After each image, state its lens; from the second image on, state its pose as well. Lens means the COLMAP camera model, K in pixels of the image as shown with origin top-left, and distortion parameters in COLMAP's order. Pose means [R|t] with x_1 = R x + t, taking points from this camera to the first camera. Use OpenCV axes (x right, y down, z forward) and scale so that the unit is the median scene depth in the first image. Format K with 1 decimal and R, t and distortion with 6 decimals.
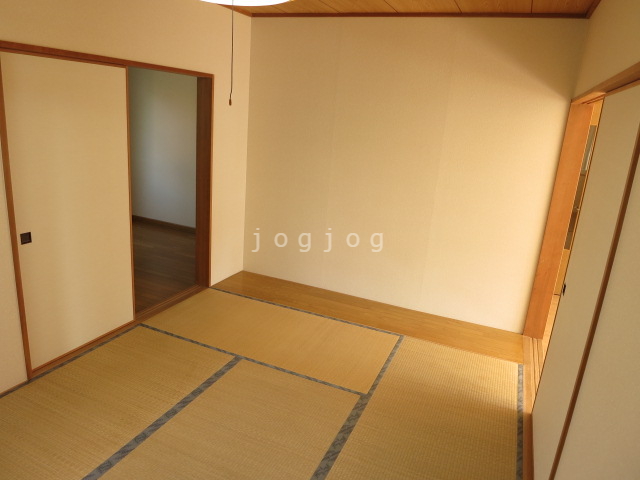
lens RADIAL K [[462.4, 0, 320.0], [0, 462.4, 240.0], [0, 0, 1]] dist [-0.000851, 0.000189]
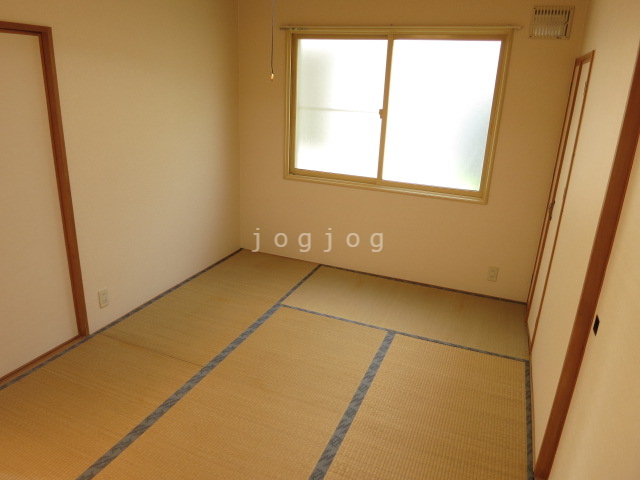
lens RADIAL K [[462.4, 0, 320.0], [0, 462.4, 240.0], [0, 0, 1]] dist [-0.000851, 0.000189]
pose [[0.999201, -0.036867, -0.015441, 0.046985], [0.037706, 0.997598, 0.058113, -0.026200], [0.013261, -0.058649, 0.998191, 0.113211]]
